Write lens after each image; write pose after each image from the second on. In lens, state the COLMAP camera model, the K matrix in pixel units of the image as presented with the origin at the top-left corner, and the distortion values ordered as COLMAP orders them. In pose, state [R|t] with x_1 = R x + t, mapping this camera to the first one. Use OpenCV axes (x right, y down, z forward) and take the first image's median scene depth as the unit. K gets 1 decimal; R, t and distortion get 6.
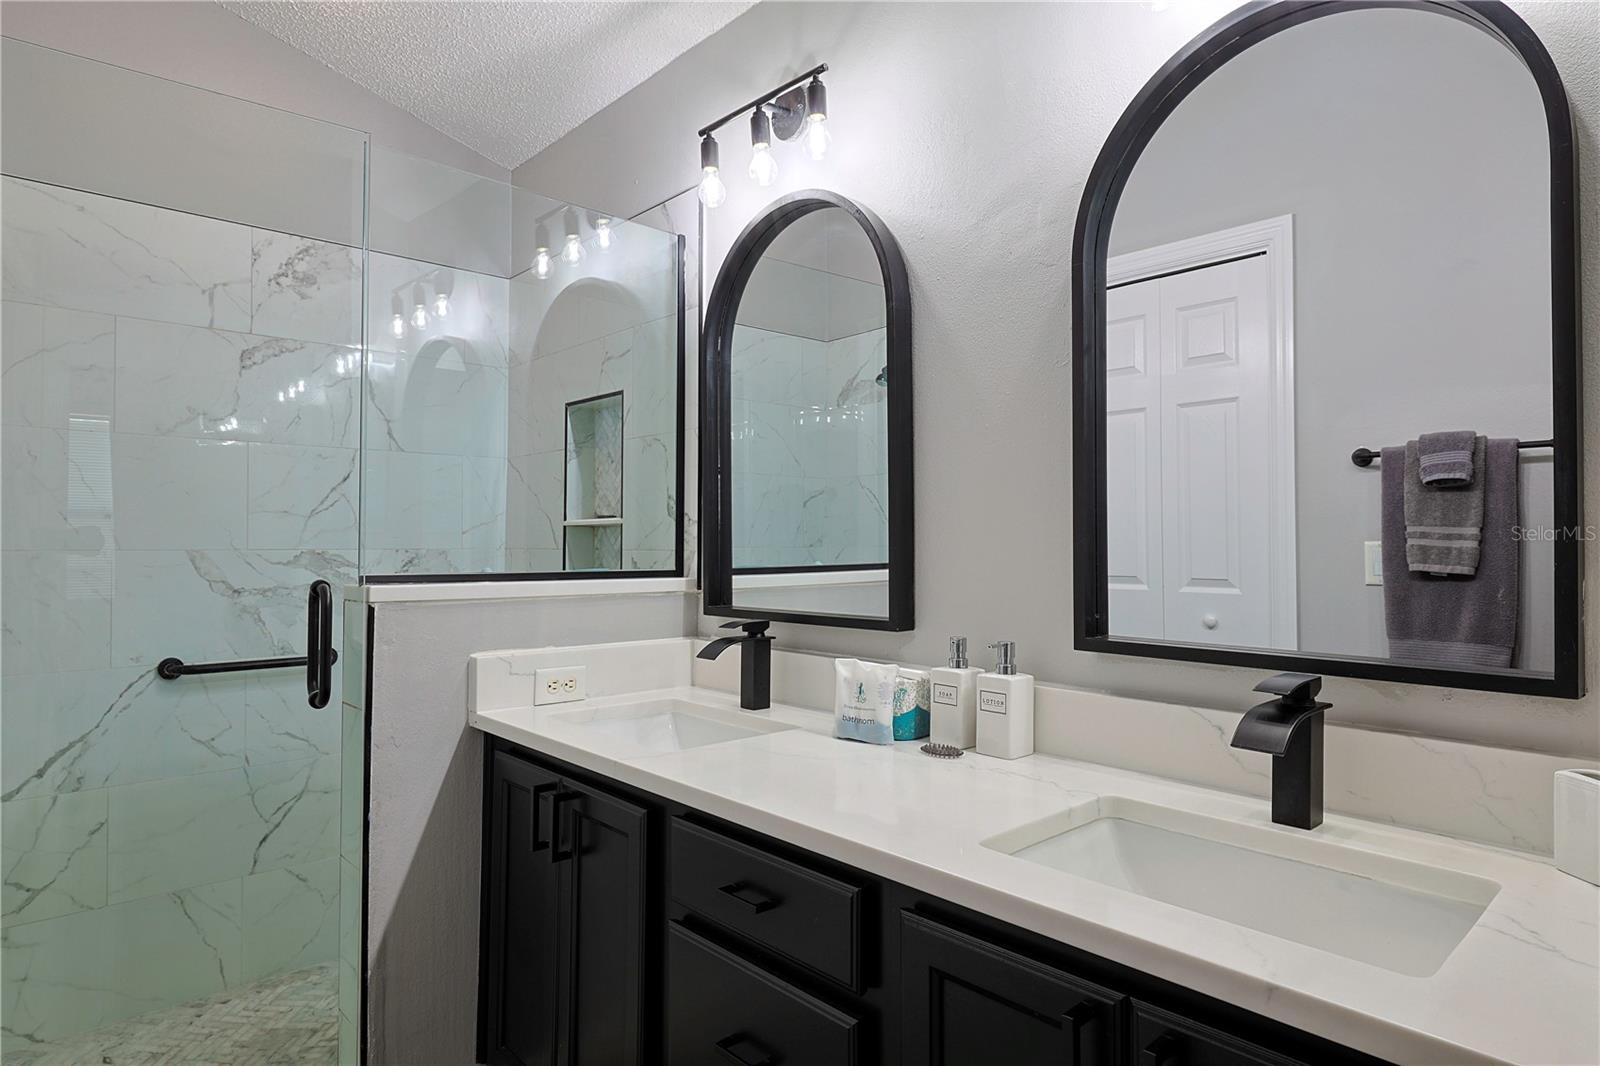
lens RADIAL K [[915.3, 0, 795.3], [0, 915.3, 532.6], [0, 0, 1]] dist [-0.001011, 0.001118]
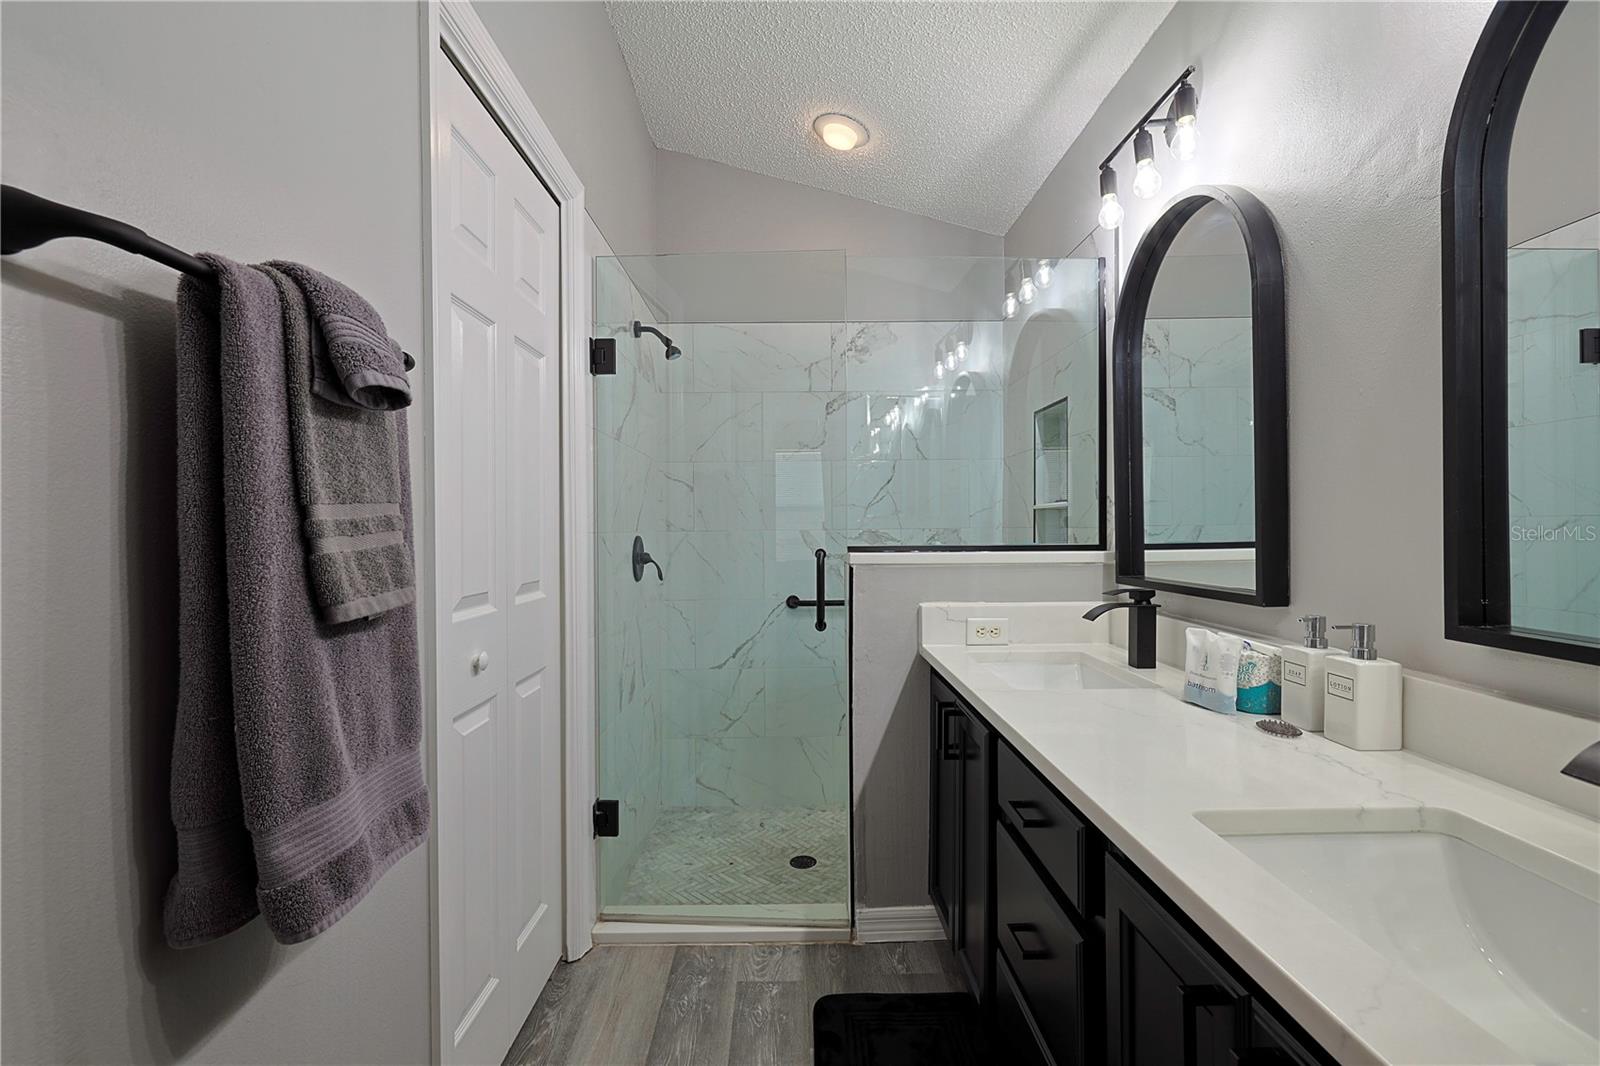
lens RADIAL K [[706.7, 0, 797.7], [0, 706.7, 533.9], [0, 0, 1]] dist [0.000338, 0.000182]
pose [[0.748243, -0.002152, -0.663421, 0.223646], [0.019661, 0.999627, 0.018932, 0.002874], [0.663133, -0.027209, 0.748007, 0.071528]]
